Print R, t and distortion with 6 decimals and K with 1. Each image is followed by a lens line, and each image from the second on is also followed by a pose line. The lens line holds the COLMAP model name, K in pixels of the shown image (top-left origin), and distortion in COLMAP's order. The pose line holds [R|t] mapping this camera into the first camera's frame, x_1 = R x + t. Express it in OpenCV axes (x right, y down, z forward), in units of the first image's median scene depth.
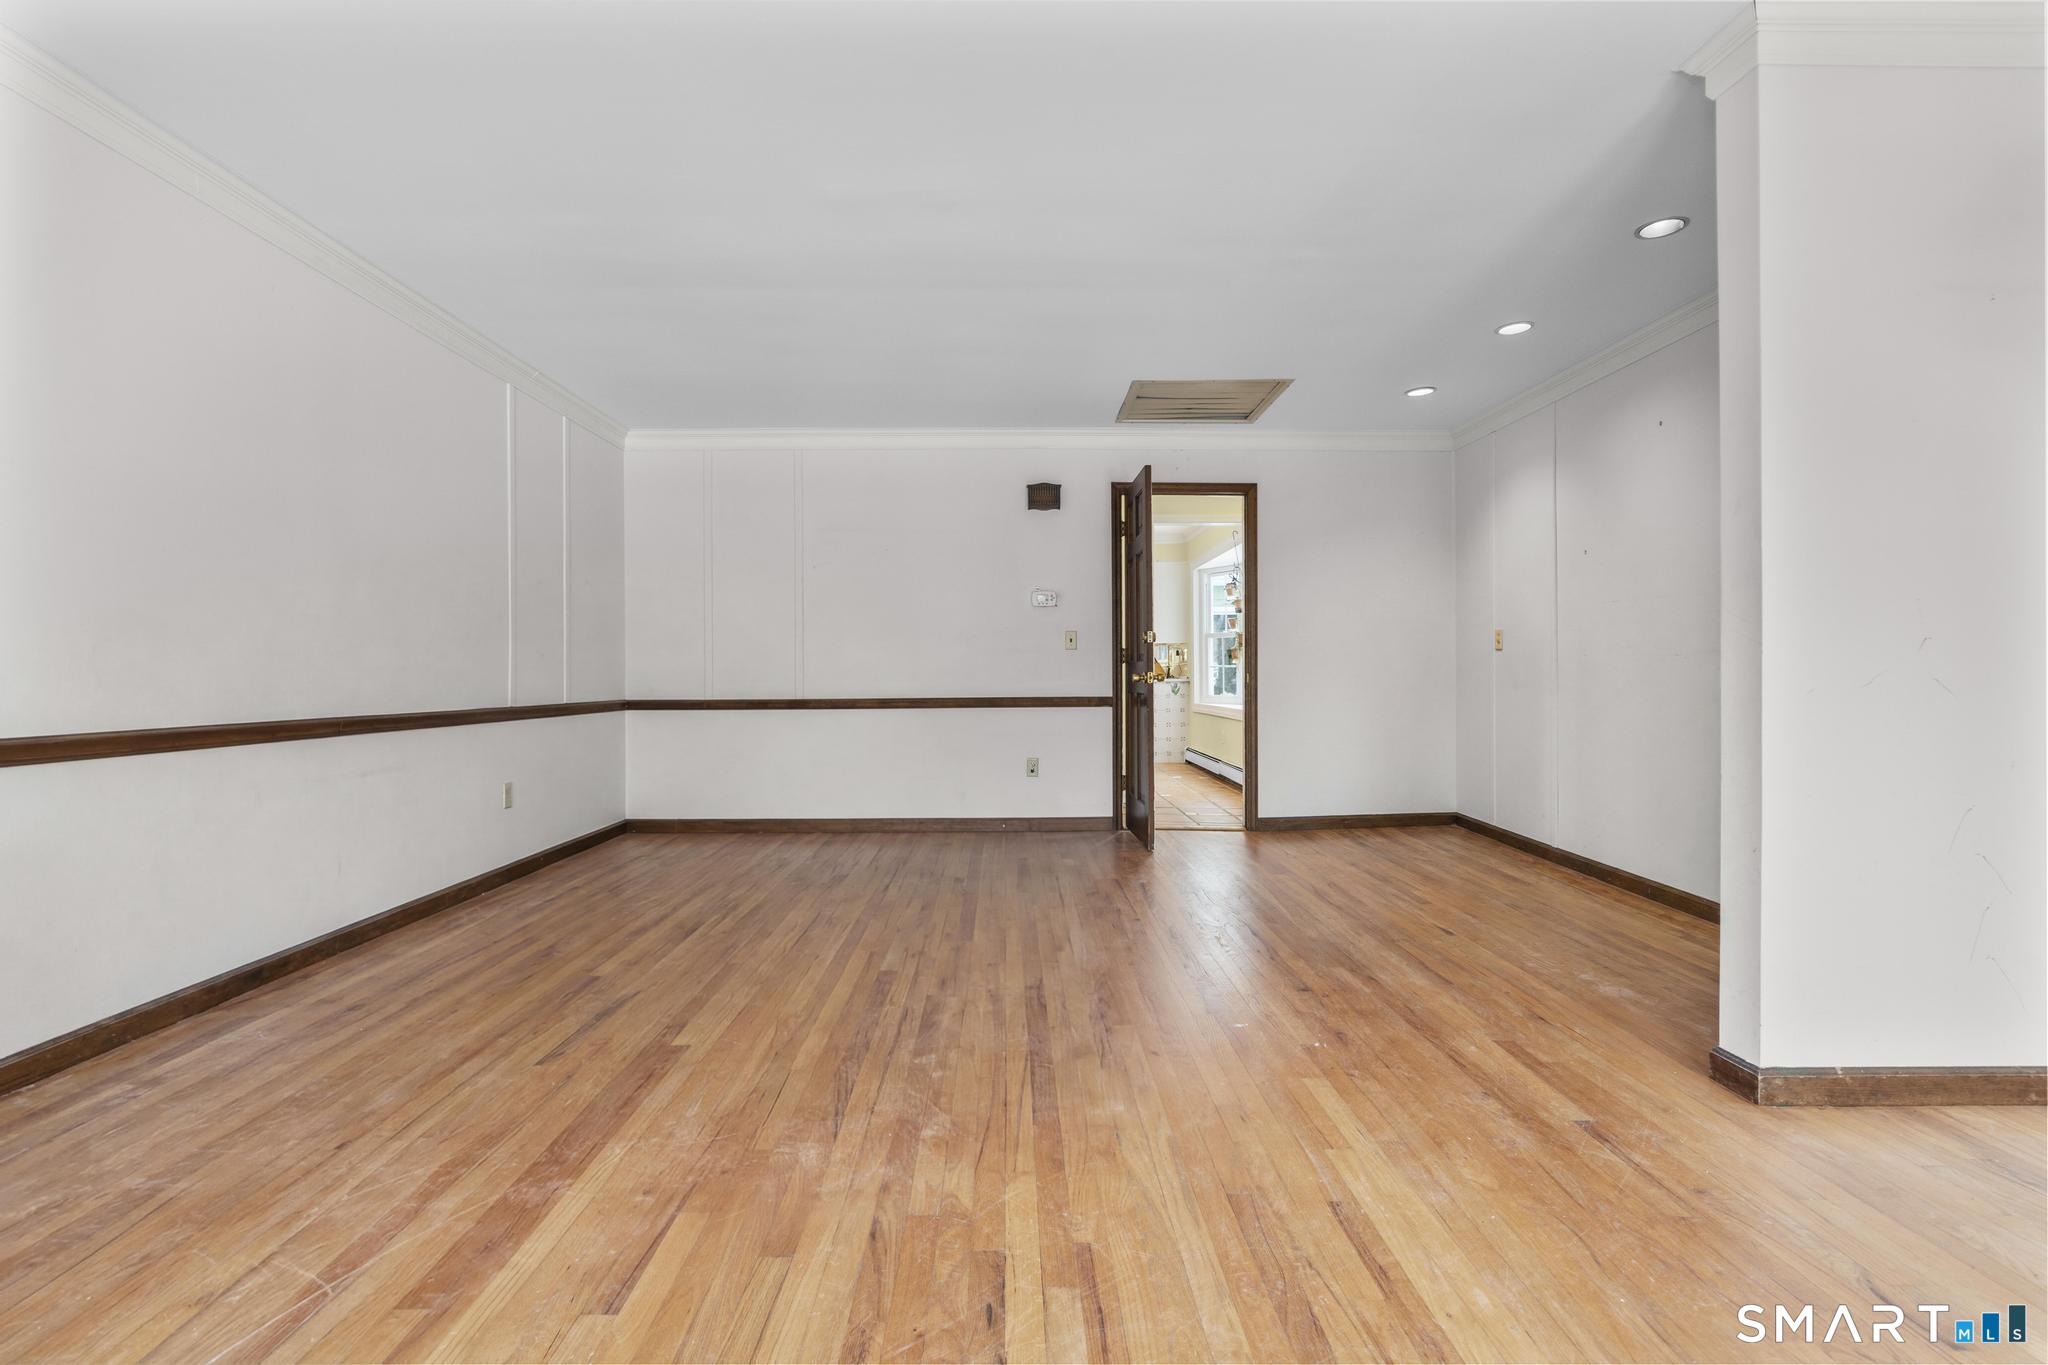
lens RADIAL K [[935.8, 0, 1022.6], [0, 935.8, 672.9], [0, 0, 1]] dist [0.002477, 0.000066]
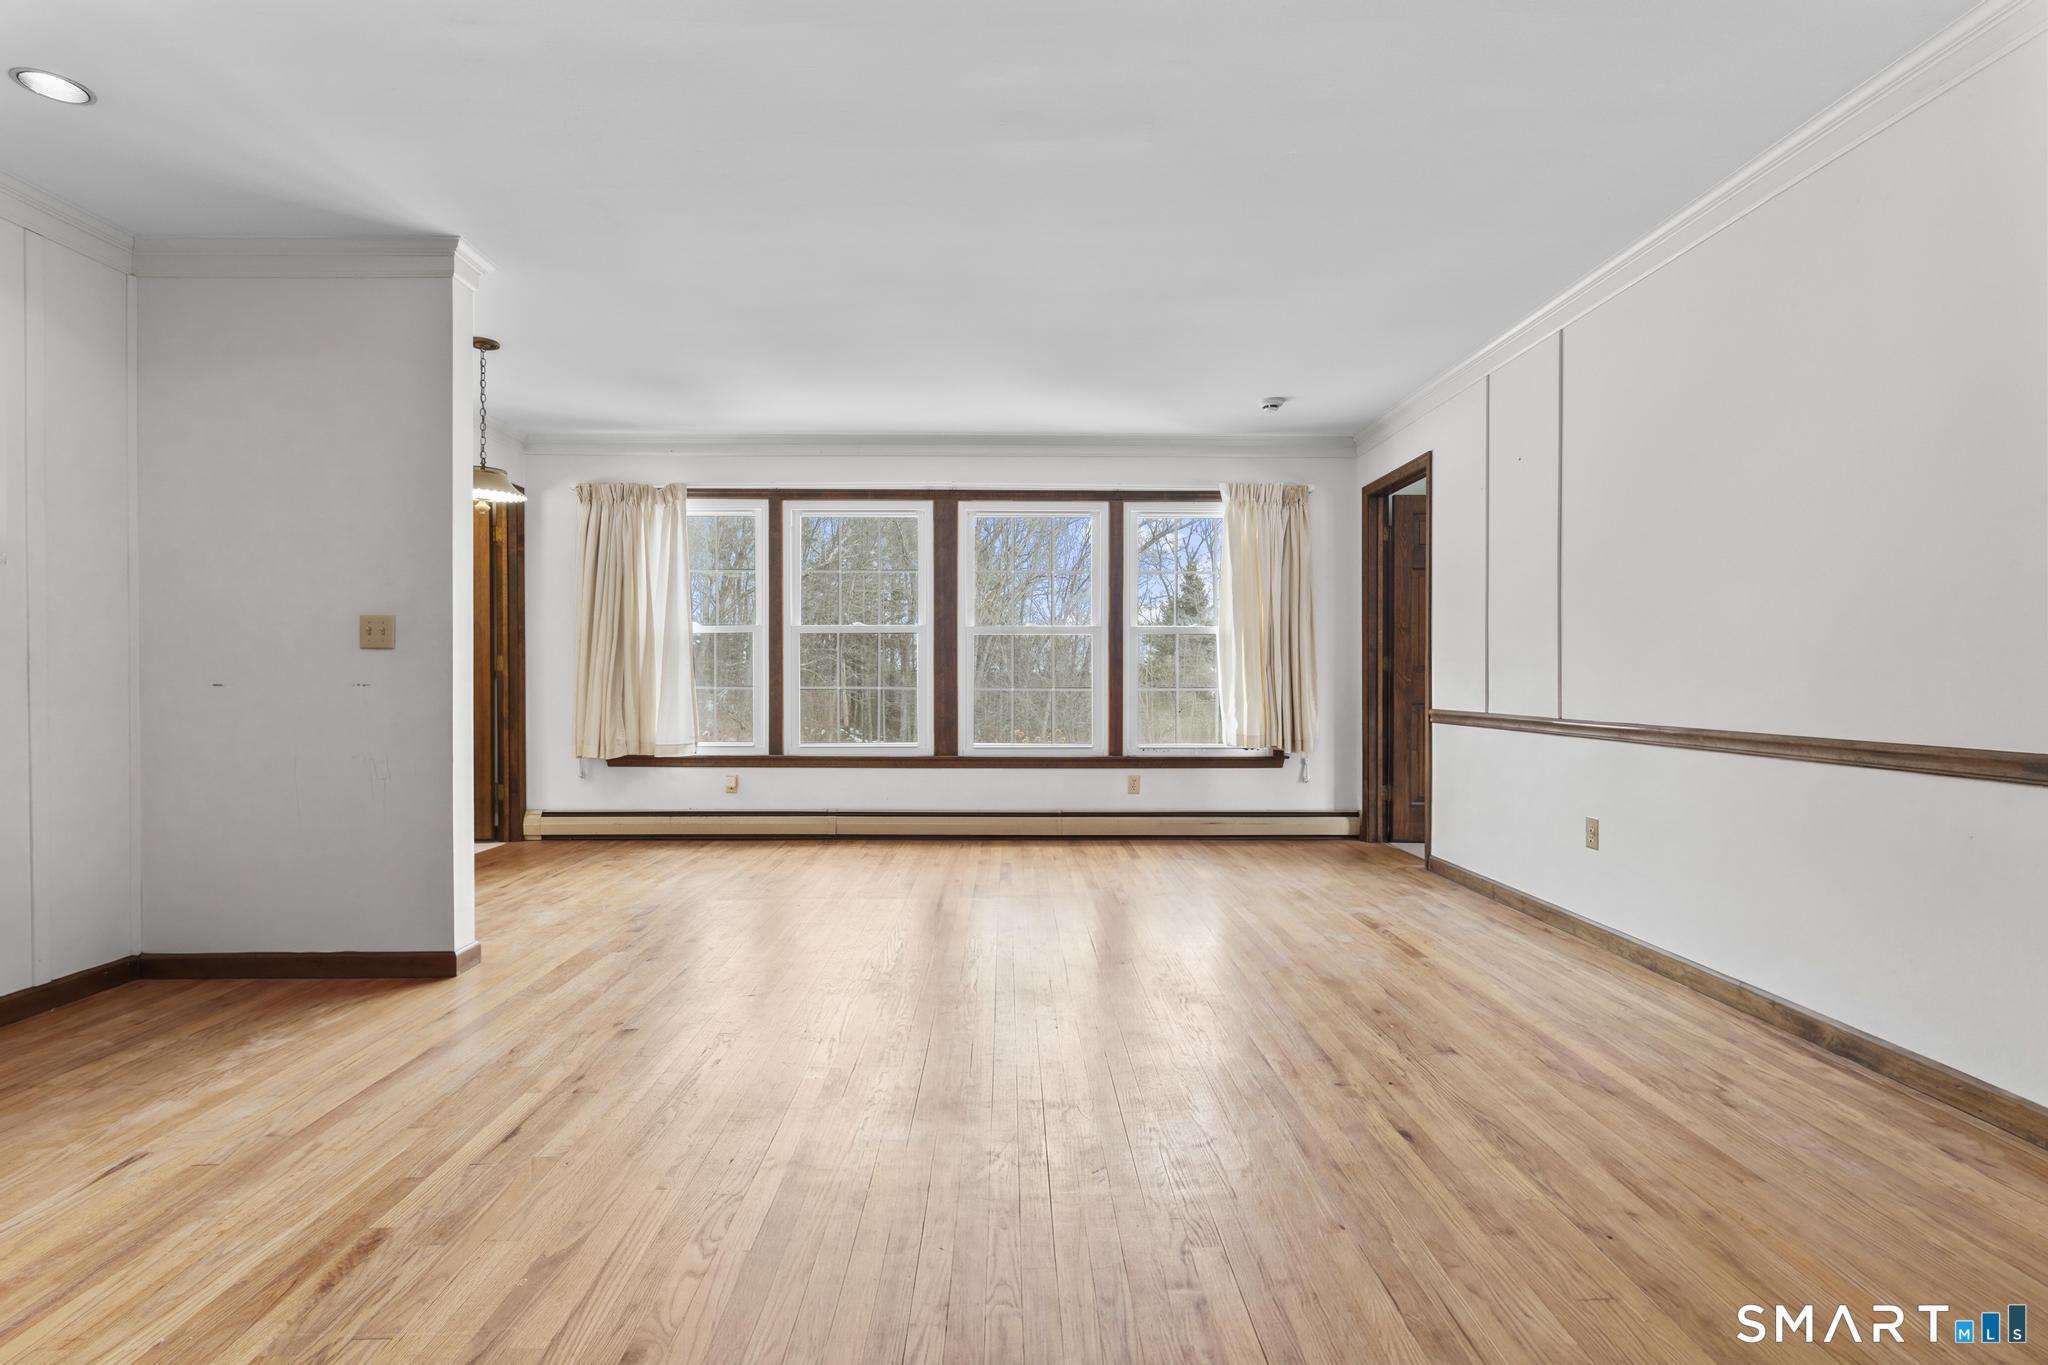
lens RADIAL K [[935.8, 0, 1025.1], [0, 935.8, 676.3], [0, 0, 1]] dist [0.002477, 0.000066]
pose [[-0.999994, -0.003308, 0.000894, -0.102272], [-0.003298, 0.999937, 0.010689, -0.032344], [-0.000929, 0.010686, -0.999942, 1.942349]]
